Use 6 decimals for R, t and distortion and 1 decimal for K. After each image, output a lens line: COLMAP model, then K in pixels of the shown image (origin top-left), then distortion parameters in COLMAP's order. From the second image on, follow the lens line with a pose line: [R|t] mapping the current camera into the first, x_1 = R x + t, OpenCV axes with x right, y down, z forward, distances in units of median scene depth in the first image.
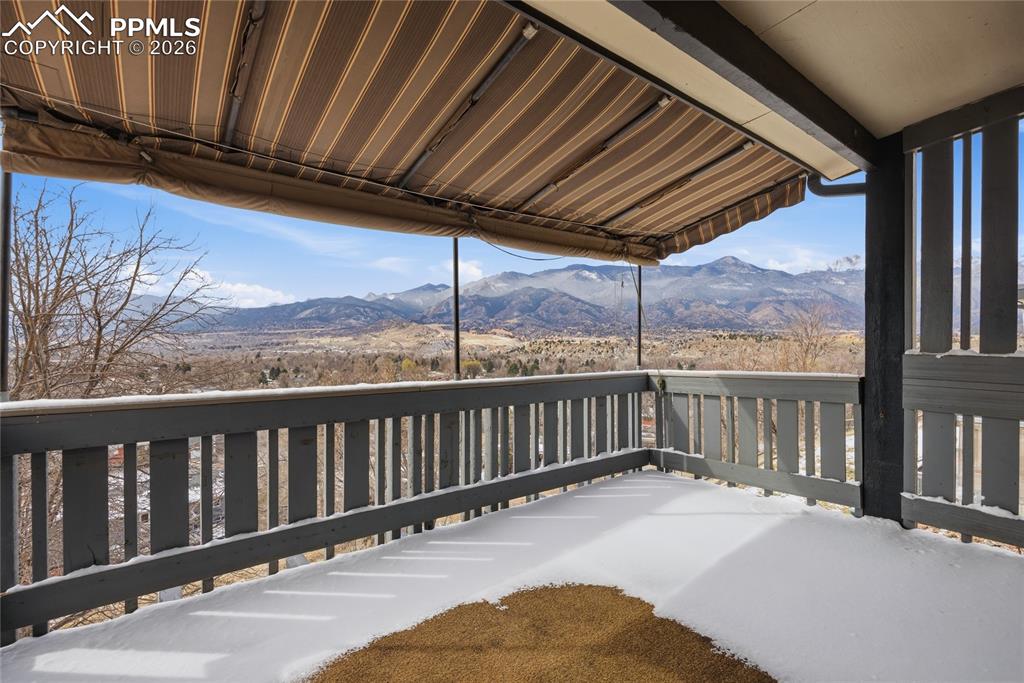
lens RADIAL K [[467.8, 0, 512.9], [0, 467.8, 339.6], [0, 0, 1]] dist [0.006071, 0.000900]
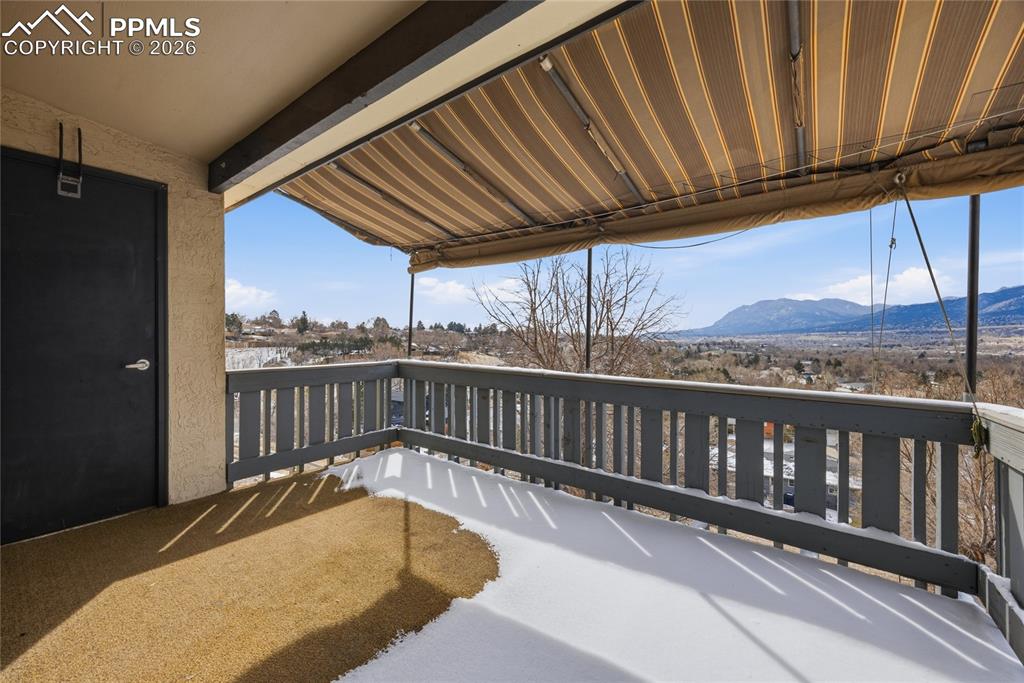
lens RADIAL K [[404.2, 0, 518.4], [0, 404.2, 335.0], [0, 0, 1]] dist [0.001013, -0.000371]
pose [[0.259114, -0.000846, -0.965846, 0.301123], [-0.005564, 0.999982, -0.002369, -0.001523], [0.965831, 0.005988, 0.259105, 0.221707]]
